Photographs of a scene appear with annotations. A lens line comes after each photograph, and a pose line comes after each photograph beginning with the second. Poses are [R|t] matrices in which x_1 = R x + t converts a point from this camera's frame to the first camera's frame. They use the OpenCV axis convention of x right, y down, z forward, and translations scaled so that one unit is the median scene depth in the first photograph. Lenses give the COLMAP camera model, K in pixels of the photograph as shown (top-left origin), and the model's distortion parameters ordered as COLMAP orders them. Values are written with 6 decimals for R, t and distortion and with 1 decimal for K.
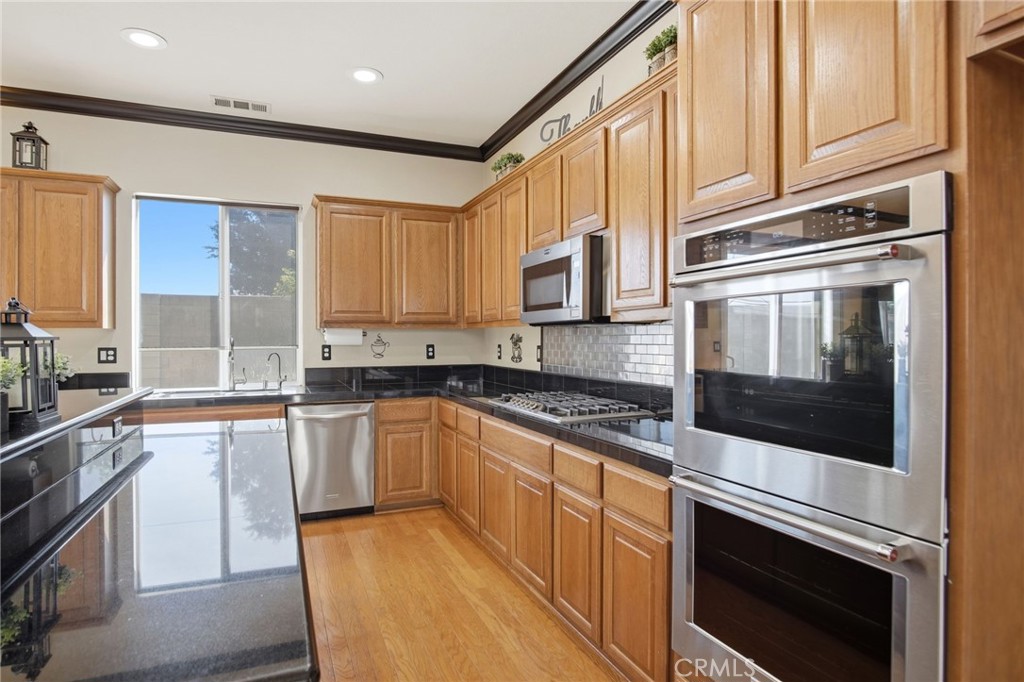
lens RADIAL K [[551.5, 0, 514.5], [0, 551.5, 340.8], [0, 0, 1]] dist [-0.024303, 0.000912]
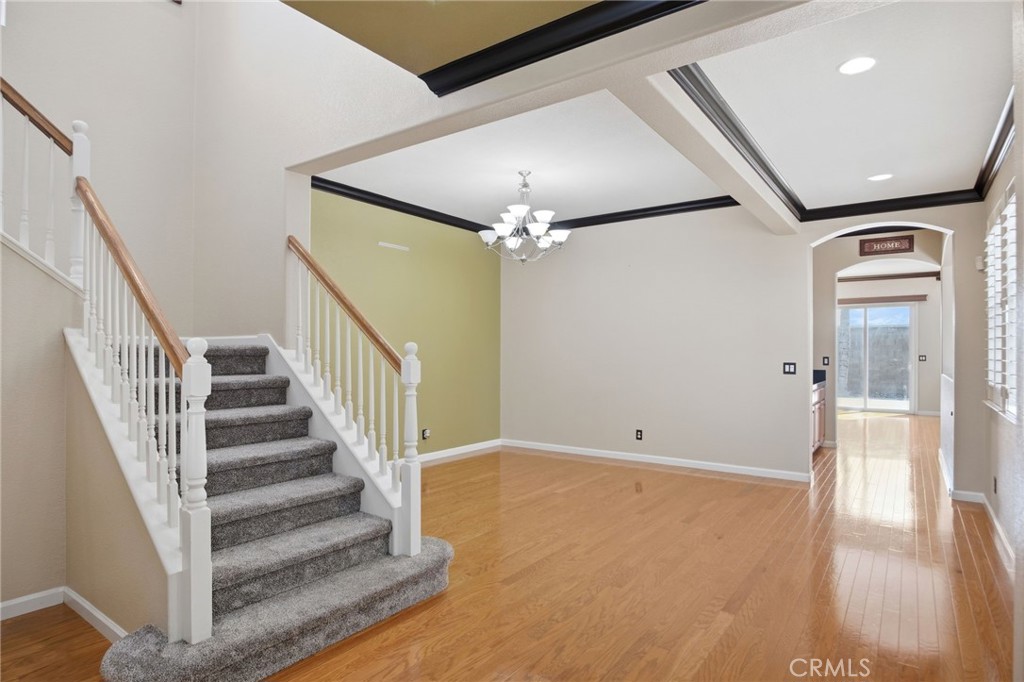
lens RADIAL K [[553.4, 0, 510.0], [0, 553.4, 358.1], [0, 0, 1]] dist [-0.020534, 0.000378]
pose [[0.512930, 0.000849, -0.858430, 0.385866], [-0.000457, 1.000000, 0.000716, 0.028496], [0.858430, 0.000025, 0.512930, -2.730360]]
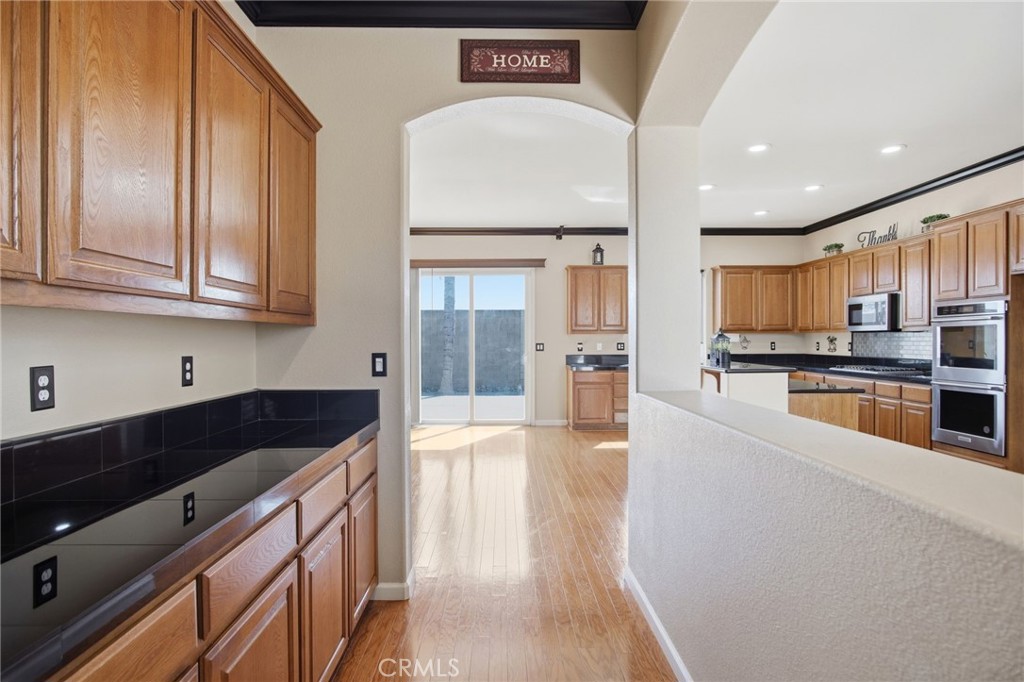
lens RADIAL K [[556.5, 0, 514.5], [0, 556.5, 346.2], [0, 0, 1]] dist [-0.023241, -0.000594]
pose [[0.928212, 0.004104, -0.372030, -0.341298], [-0.001173, 0.999966, 0.008104, 0.008526], [0.372051, -0.007086, 0.928185, -1.254840]]
